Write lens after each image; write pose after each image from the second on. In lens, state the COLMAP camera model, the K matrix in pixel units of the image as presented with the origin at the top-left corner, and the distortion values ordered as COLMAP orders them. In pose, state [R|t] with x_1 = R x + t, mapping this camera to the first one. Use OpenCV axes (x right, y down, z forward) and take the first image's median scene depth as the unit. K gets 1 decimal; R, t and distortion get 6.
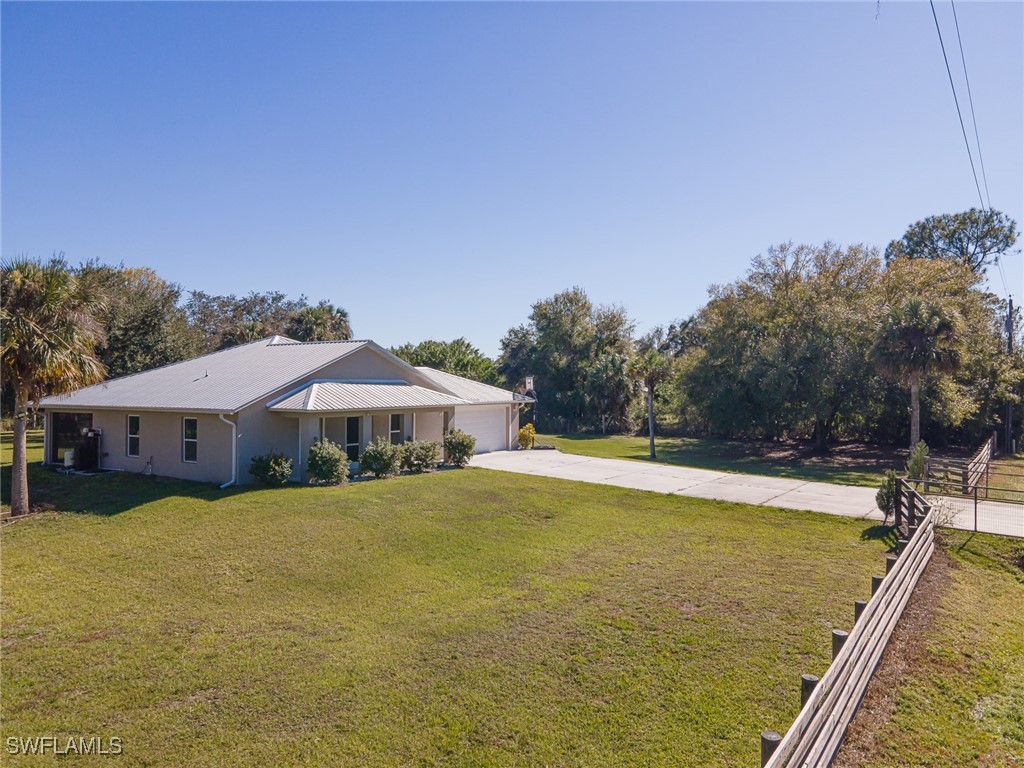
lens RADIAL K [[739.5, 0, 512.4], [0, 739.5, 383.1], [0, 0, 1]] dist [0.031962, 0.028740]
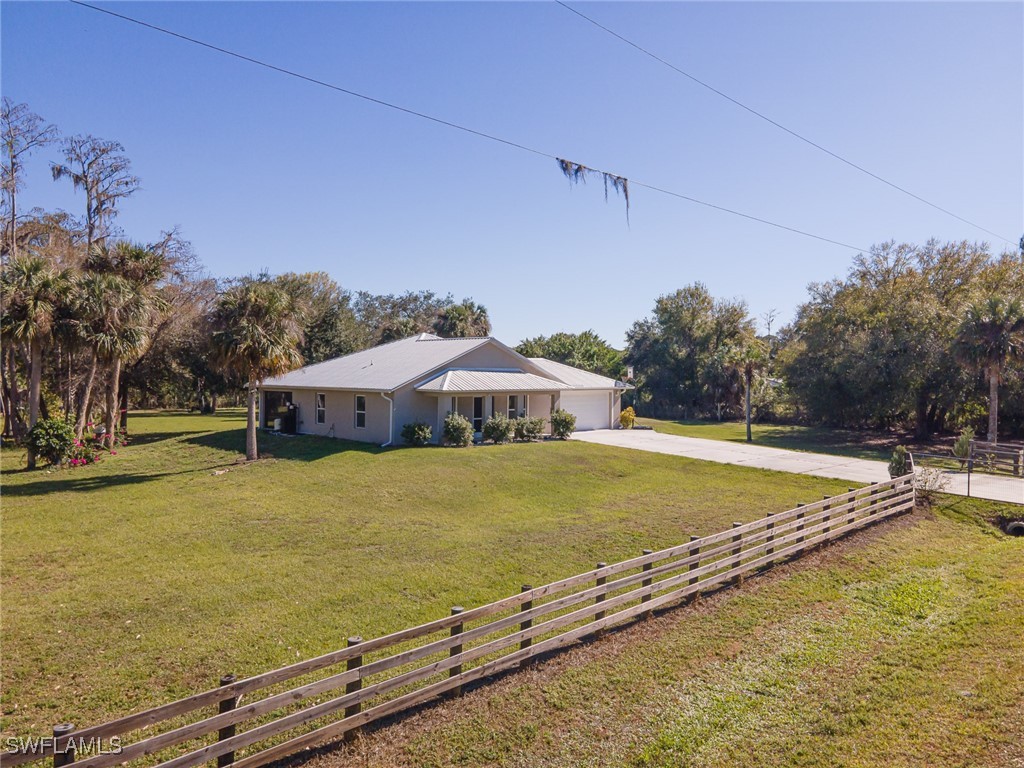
lens RADIAL K [[739.5, 0, 518.7], [0, 739.5, 381.5], [0, 0, 1]] dist [0.031962, 0.028740]
pose [[0.982154, 0.011119, -0.187750, 0.084084], [-0.008826, 0.999876, 0.013048, 0.000924], [0.187872, -0.011158, 0.982130, -0.220529]]
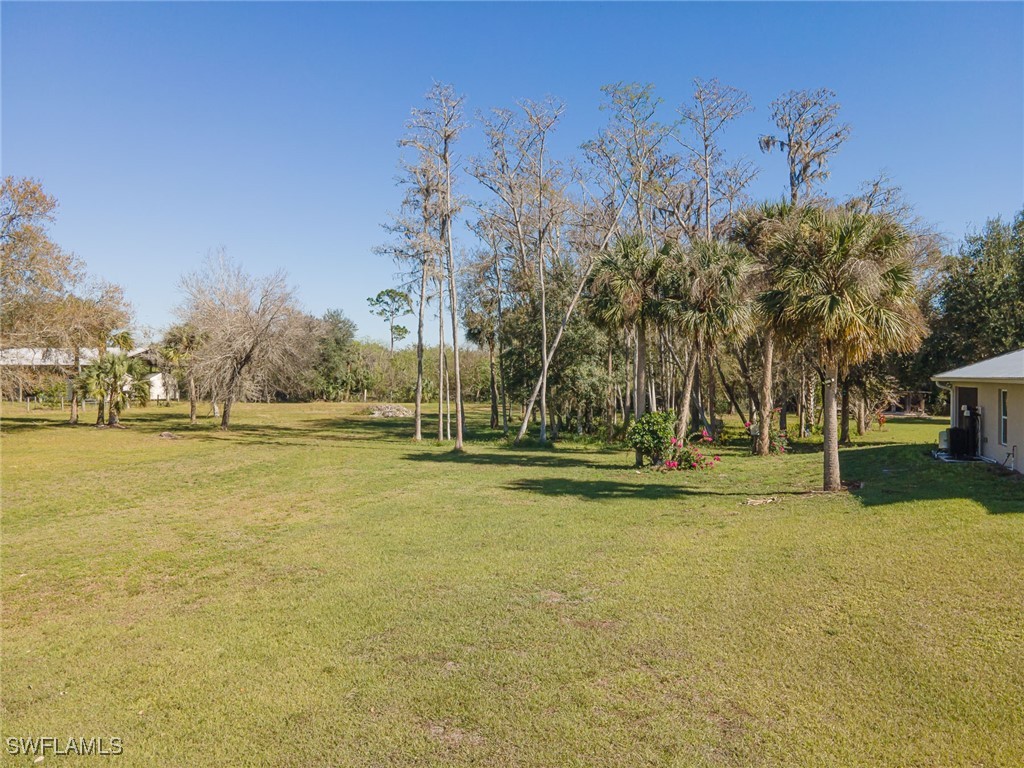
lens RADIAL K [[739.5, 0, 512.7], [0, 739.5, 384.3], [0, 0, 1]] dist [0.031962, 0.028740]
pose [[0.250165, 0.015393, -0.968081, 0.091206], [-0.004373, 0.999881, 0.014768, 0.024991], [0.968193, 0.000539, 0.250203, 0.295189]]
